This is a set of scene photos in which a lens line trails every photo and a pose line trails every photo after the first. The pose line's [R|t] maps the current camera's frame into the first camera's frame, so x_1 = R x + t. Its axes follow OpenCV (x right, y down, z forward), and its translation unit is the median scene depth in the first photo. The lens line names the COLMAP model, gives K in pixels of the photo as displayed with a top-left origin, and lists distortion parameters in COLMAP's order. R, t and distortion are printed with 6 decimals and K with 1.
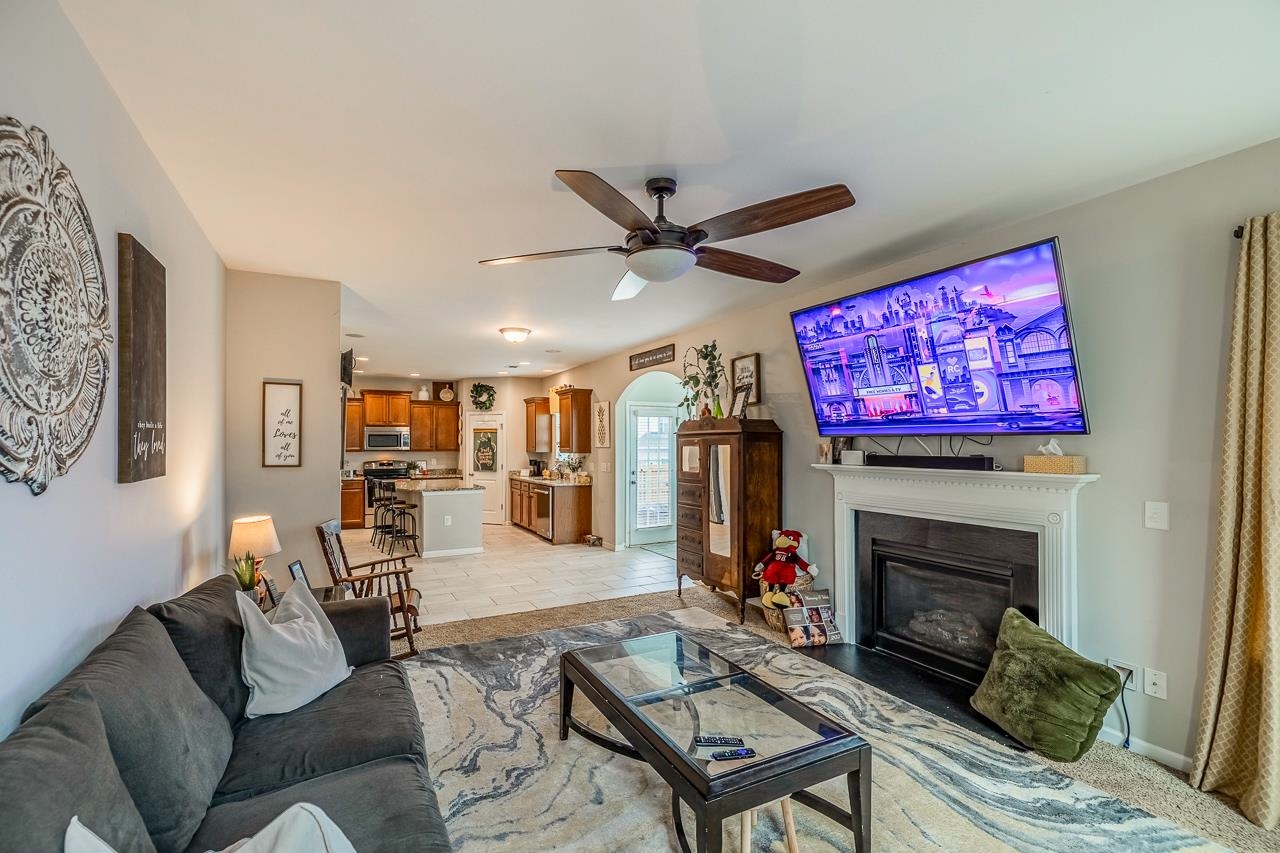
lens RADIAL K [[548.1, 0, 625.9], [0, 548.1, 442.2], [0, 0, 1]] dist [0.003049, -0.001398]
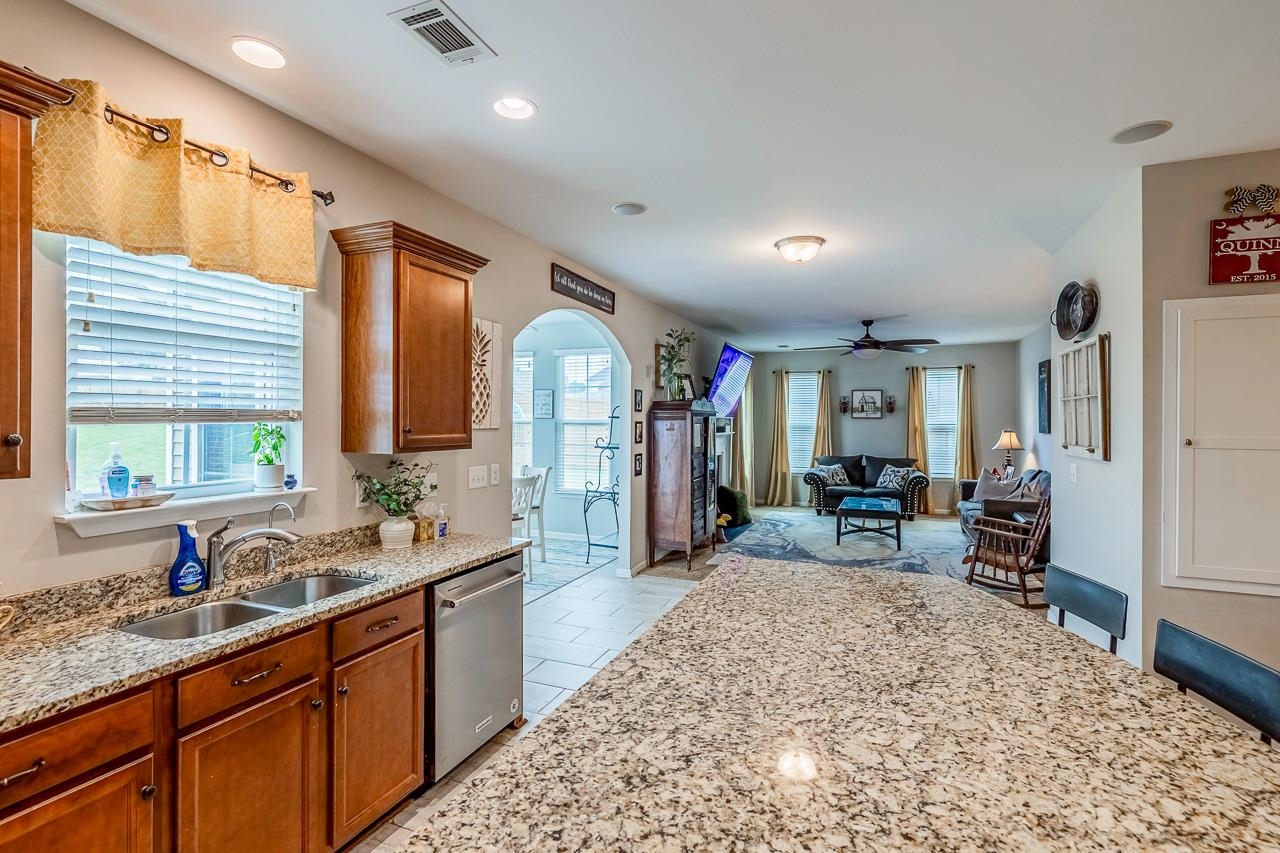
lens RADIAL K [[590.0, 0, 638.5], [0, 590.0, 420.9], [0, 0, 1]] dist [-0.003715, 0.001354]
pose [[-0.639163, 0.000818, 0.769071, -0.363689], [-0.002516, 0.999992, -0.003154, 0.003509], [-0.769067, -0.003951, -0.639155, 0.944515]]
